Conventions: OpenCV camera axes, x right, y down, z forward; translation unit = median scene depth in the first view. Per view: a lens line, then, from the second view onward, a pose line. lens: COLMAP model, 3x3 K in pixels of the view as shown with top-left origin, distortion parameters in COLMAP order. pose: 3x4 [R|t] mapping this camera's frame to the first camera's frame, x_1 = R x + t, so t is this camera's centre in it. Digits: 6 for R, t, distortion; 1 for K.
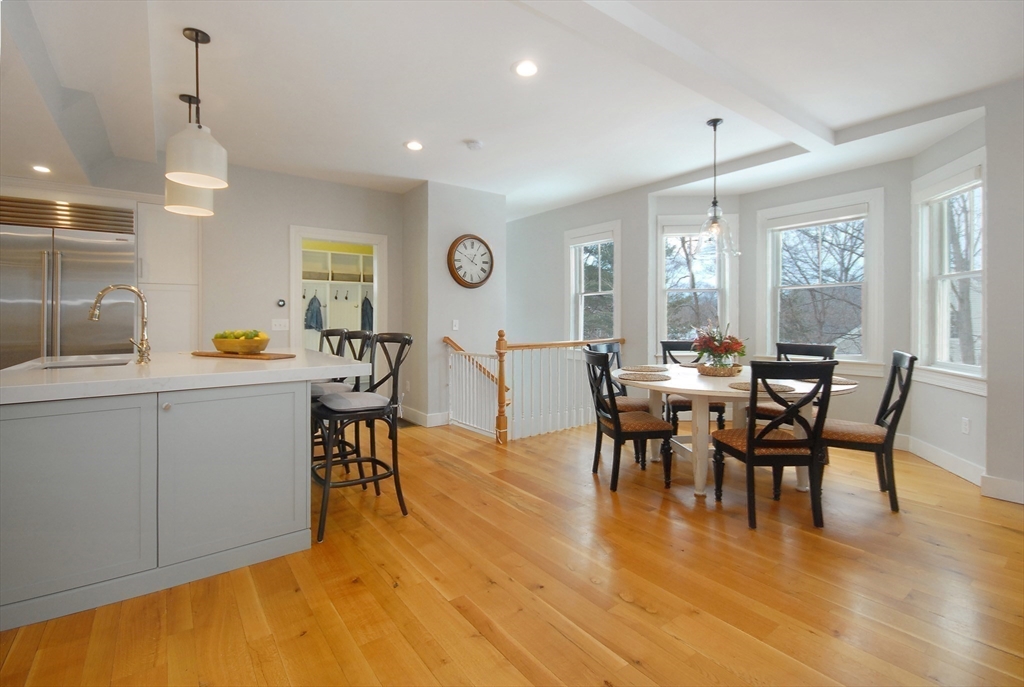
lens RADIAL K [[455.6, 0, 506.1], [0, 455.6, 310.8], [0, 0, 1]] dist [0.000554, -0.001085]
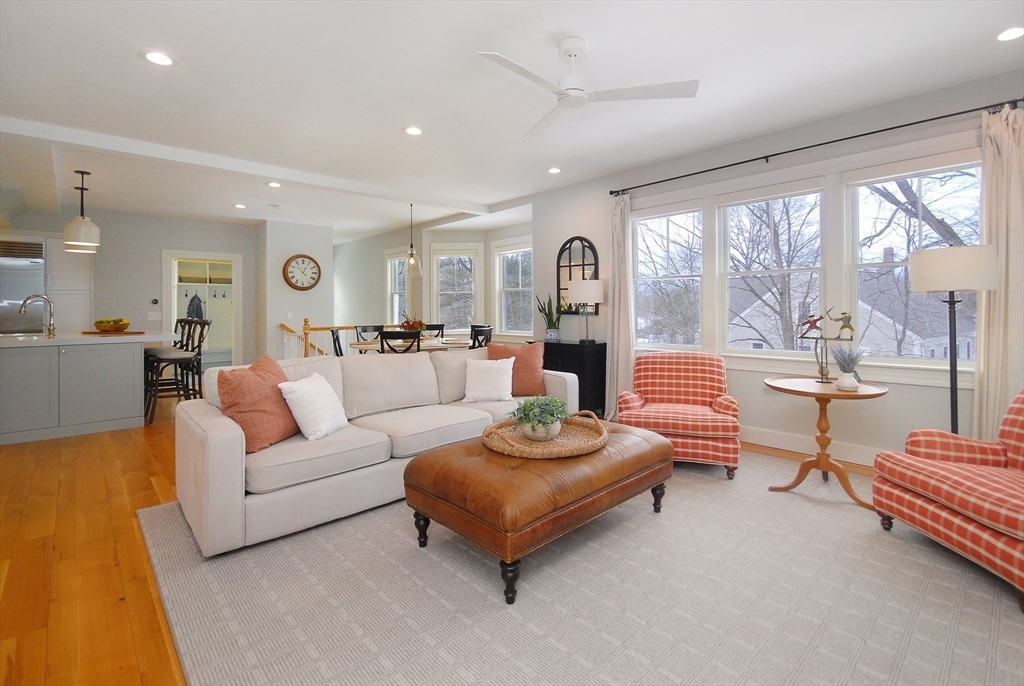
lens RADIAL K [[455.6, 0, 528.6], [0, 455.6, 296.8], [0, 0, 1]] dist [0.000554, -0.001085]
pose [[0.990252, -0.000432, 0.139285, 0.595933], [0.002403, 0.999899, -0.013981, -0.010283], [-0.139264, 0.014179, 0.990154, -0.755514]]
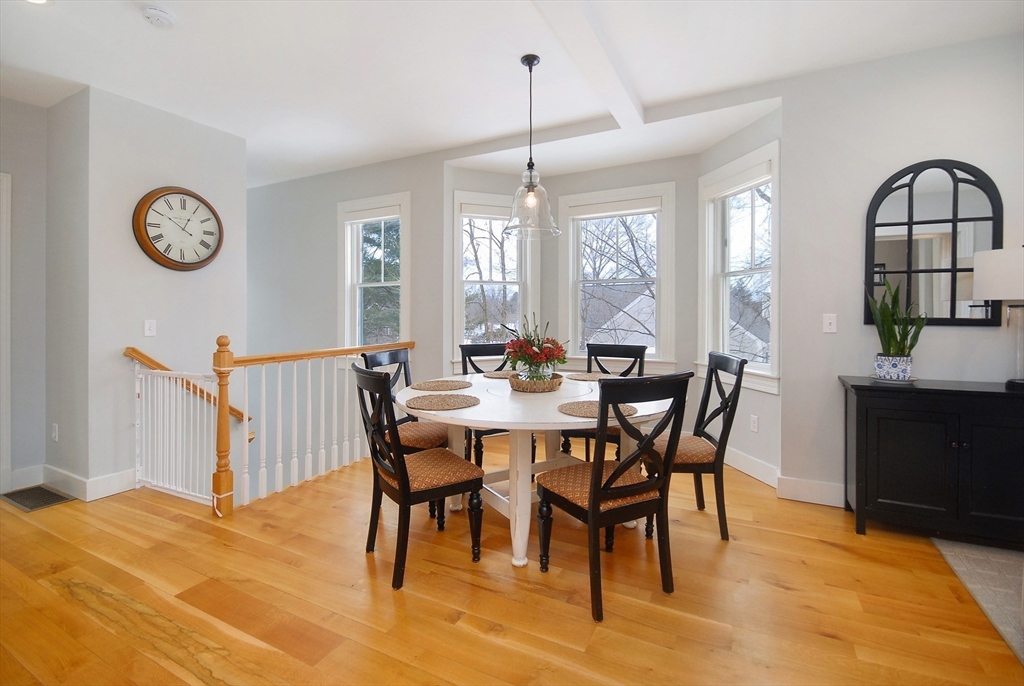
lens RADIAL K [[455.6, 0, 502.0], [0, 455.6, 311.2], [0, 0, 1]] dist [0.000554, -0.001085]
pose [[0.901743, 0.000869, 0.432271, 0.073530], [-0.003313, 0.999982, 0.004901, 0.004669], [-0.432259, -0.005852, 0.901730, 0.293814]]
